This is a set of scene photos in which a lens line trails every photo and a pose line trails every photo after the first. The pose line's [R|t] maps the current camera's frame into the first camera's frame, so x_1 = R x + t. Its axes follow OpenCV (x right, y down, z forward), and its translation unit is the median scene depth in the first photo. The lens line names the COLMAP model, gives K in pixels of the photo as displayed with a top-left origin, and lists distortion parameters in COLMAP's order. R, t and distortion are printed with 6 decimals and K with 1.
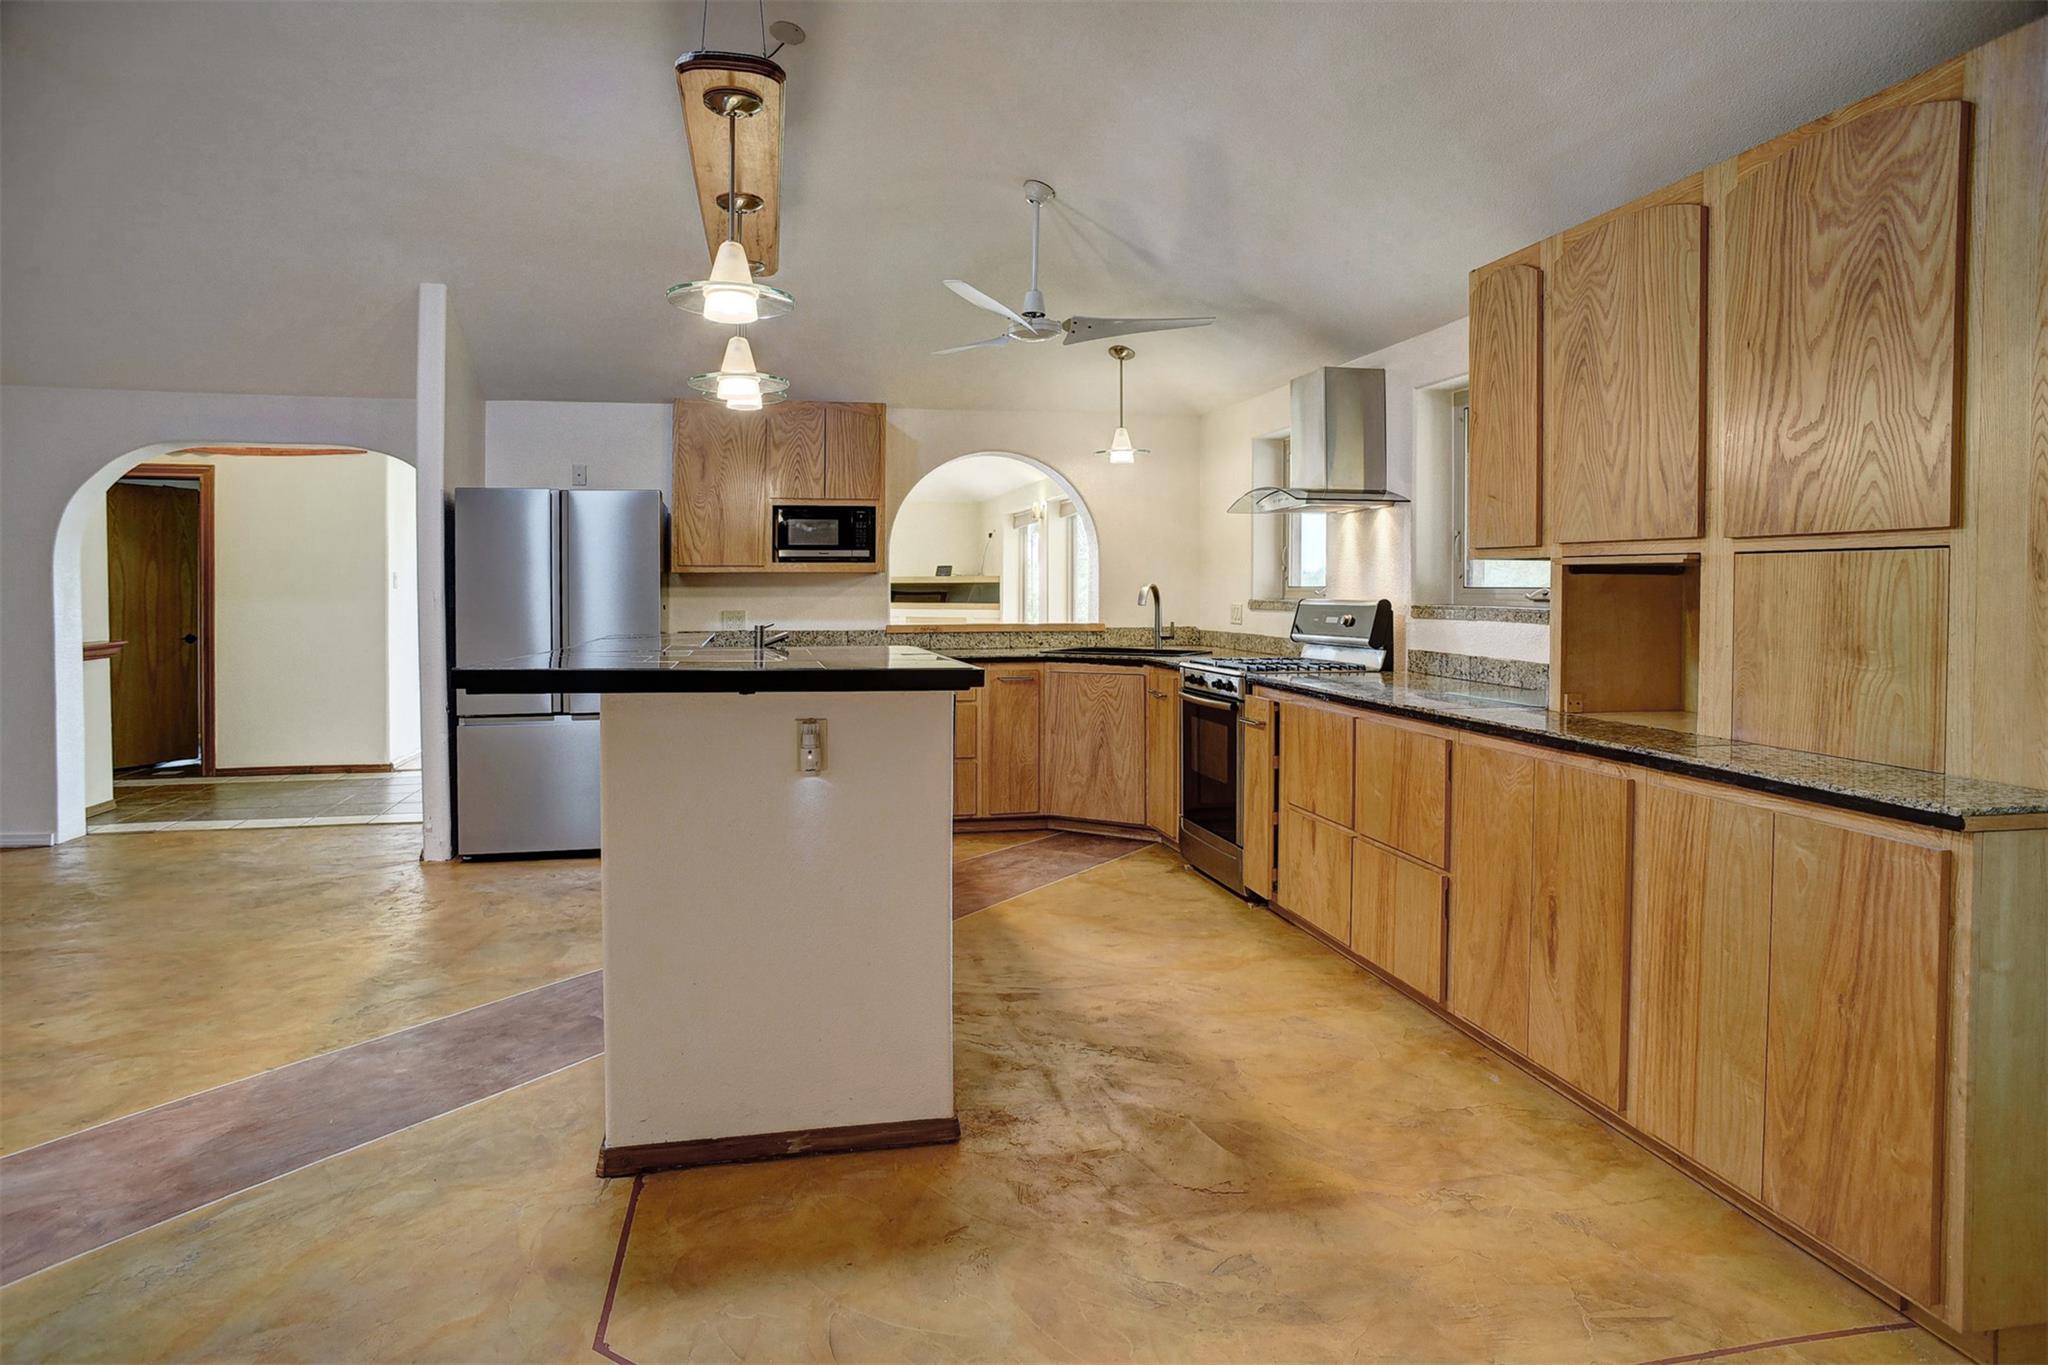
lens RADIAL K [[1269.9, 0, 1089.3], [0, 1269.9, 644.9], [0, 0, 1]] dist [-0.032497, 0.002429]
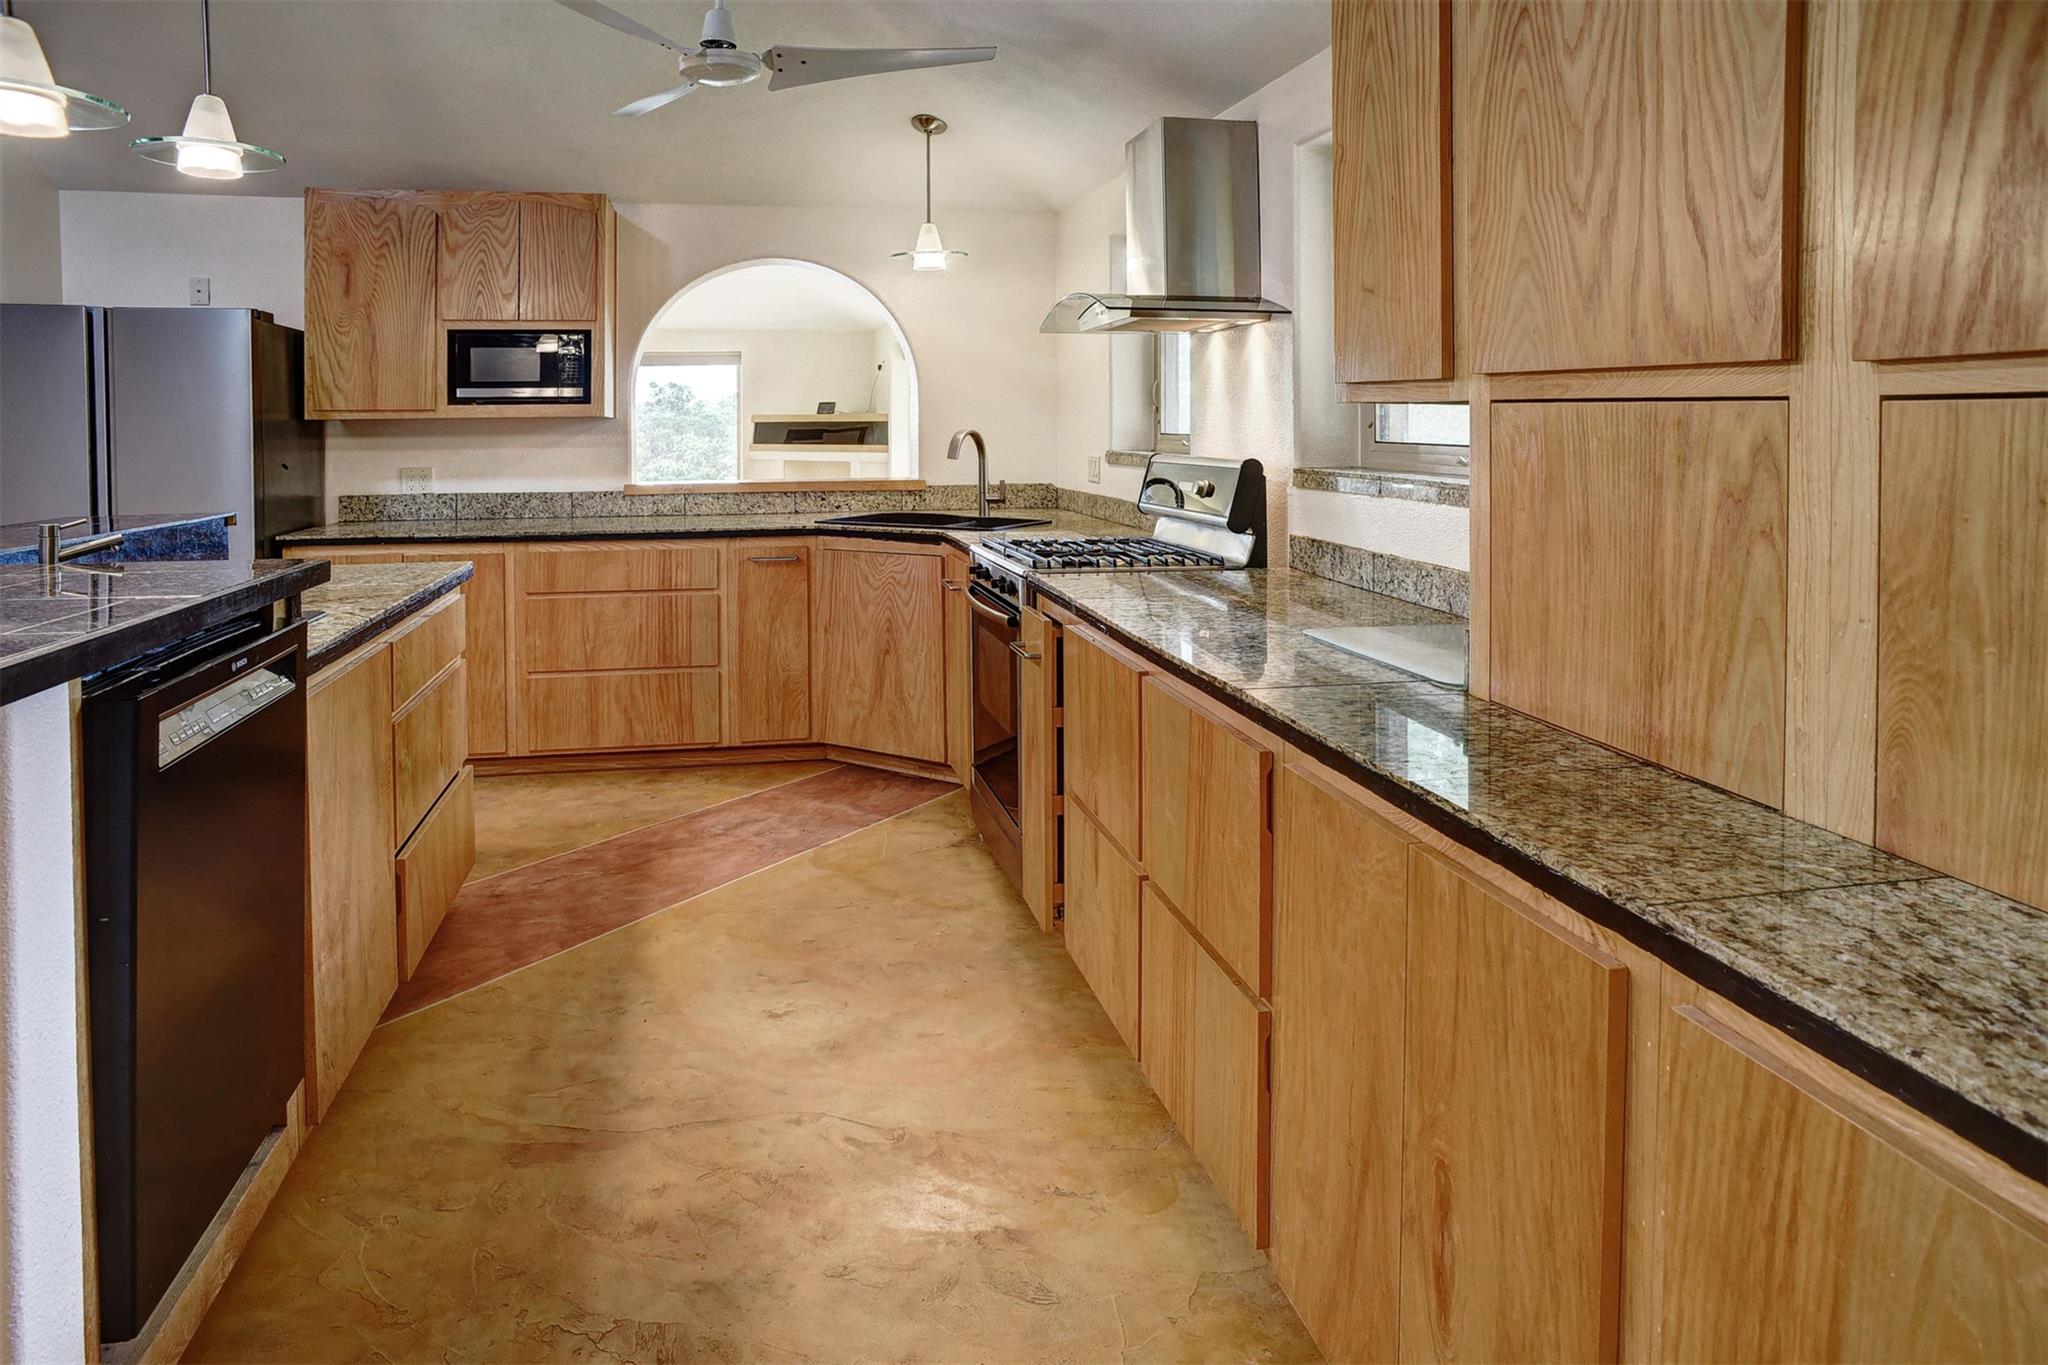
lens RADIAL K [[1299.4, 0, 995.9], [0, 1299.4, 471.8], [0, 0, 1]] dist [-0.020293, -0.002164]
pose [[0.998787, -0.001445, -0.049215, 0.188958], [0.001212, 0.999988, -0.004770, -0.036364], [0.049221, 0.004705, 0.998777, 0.437097]]
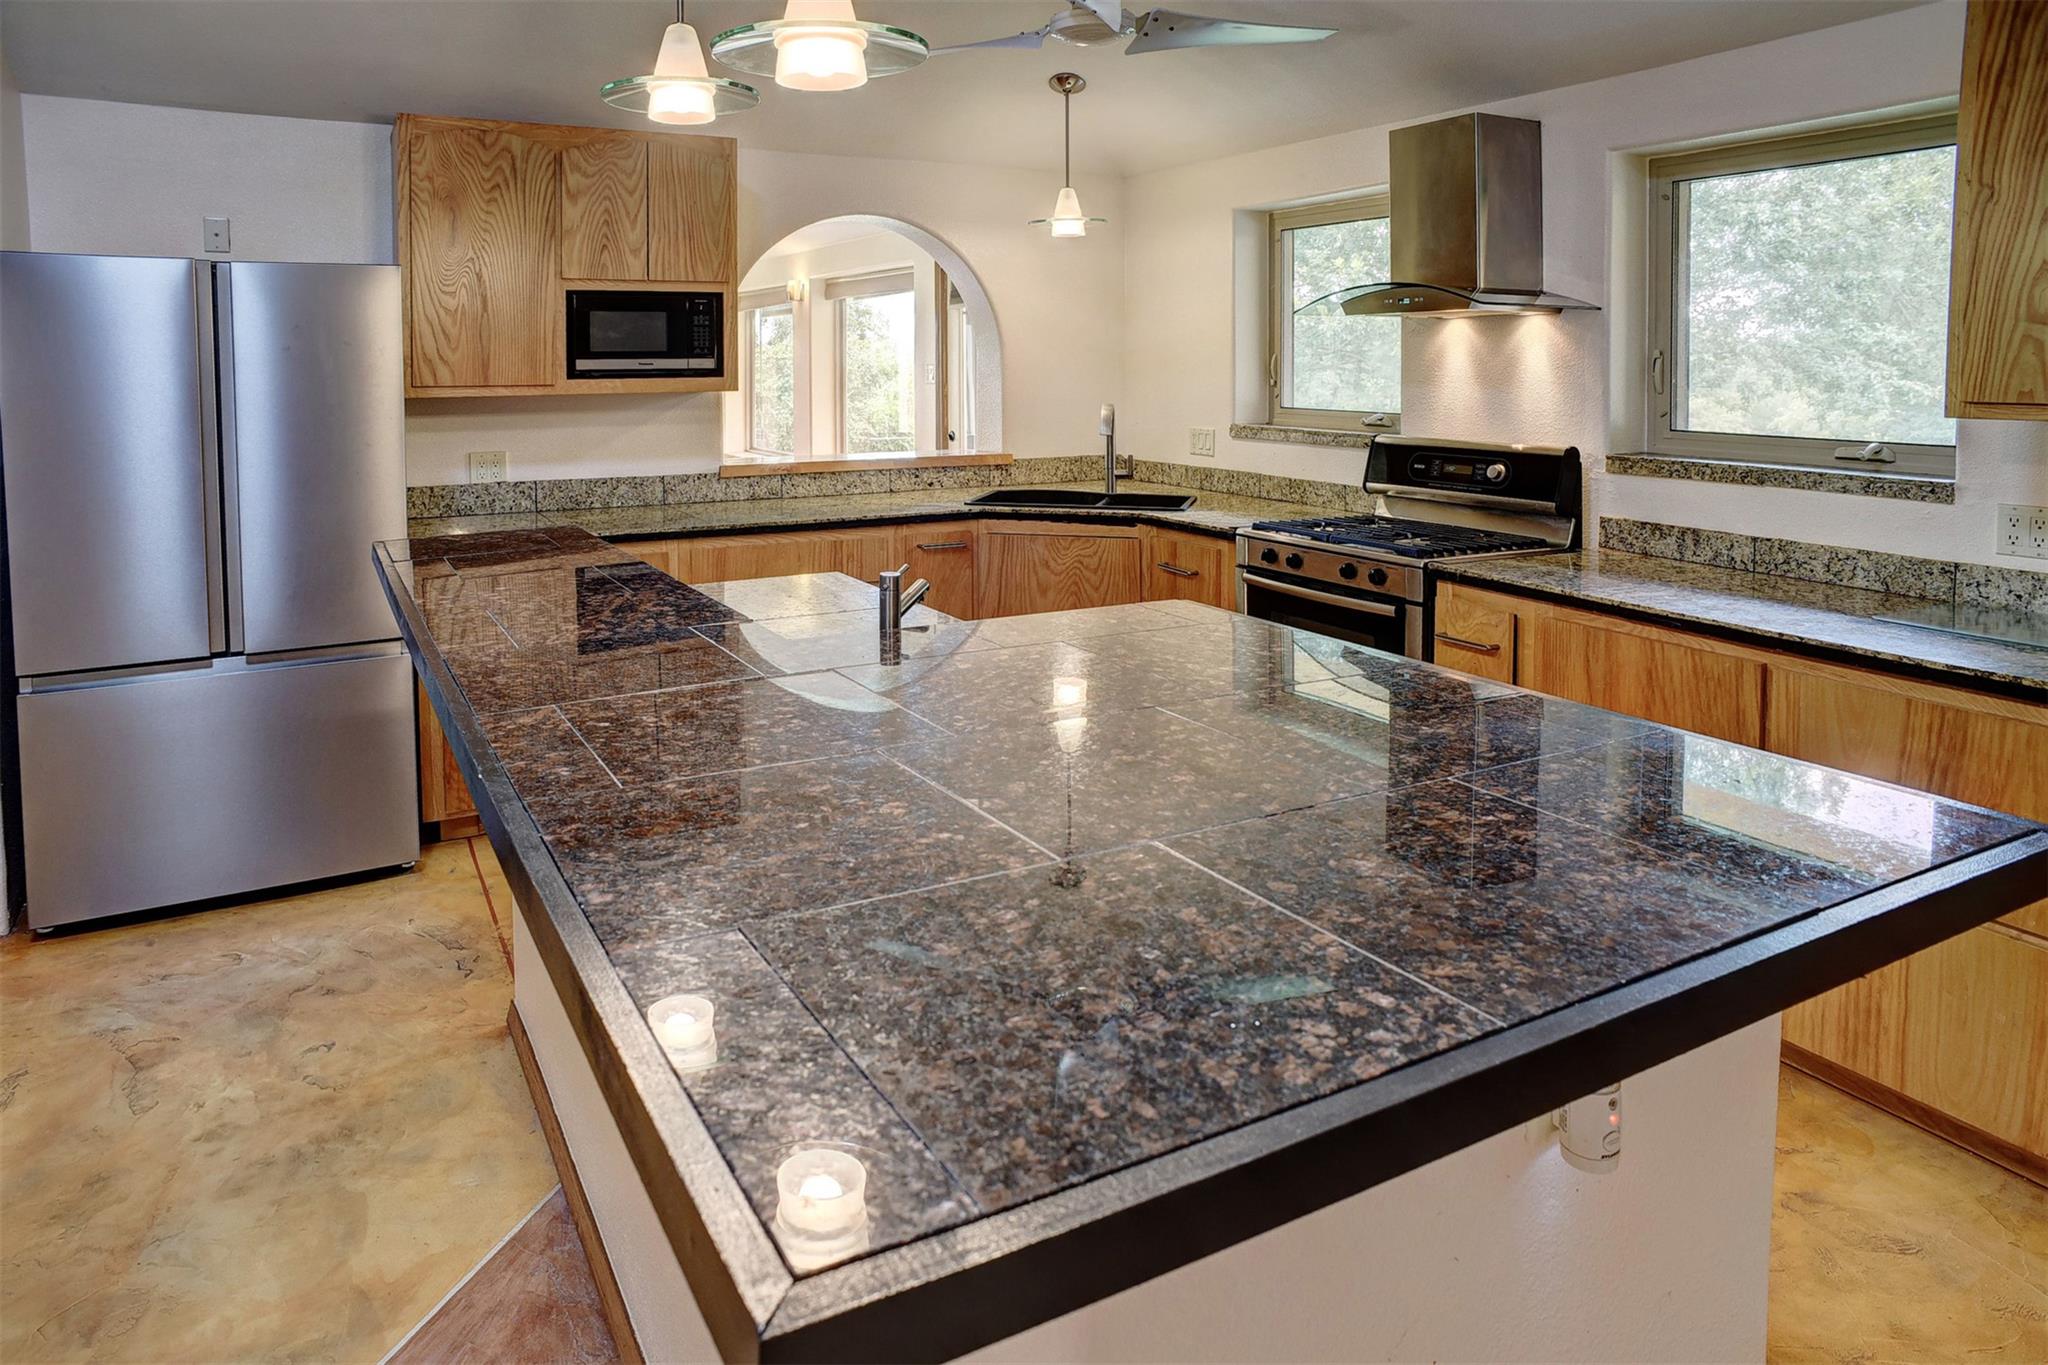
lens RADIAL K [[1311.8, 0, 1058.4], [0, 1311.8, 461.8], [0, 0, 1]] dist [-0.071682, 0.050042]
pose [[0.960367, -0.017863, 0.278165, -0.336254], [0.008182, 0.999321, 0.035927, -0.077425], [-0.278618, -0.032227, 0.959861, 0.531049]]
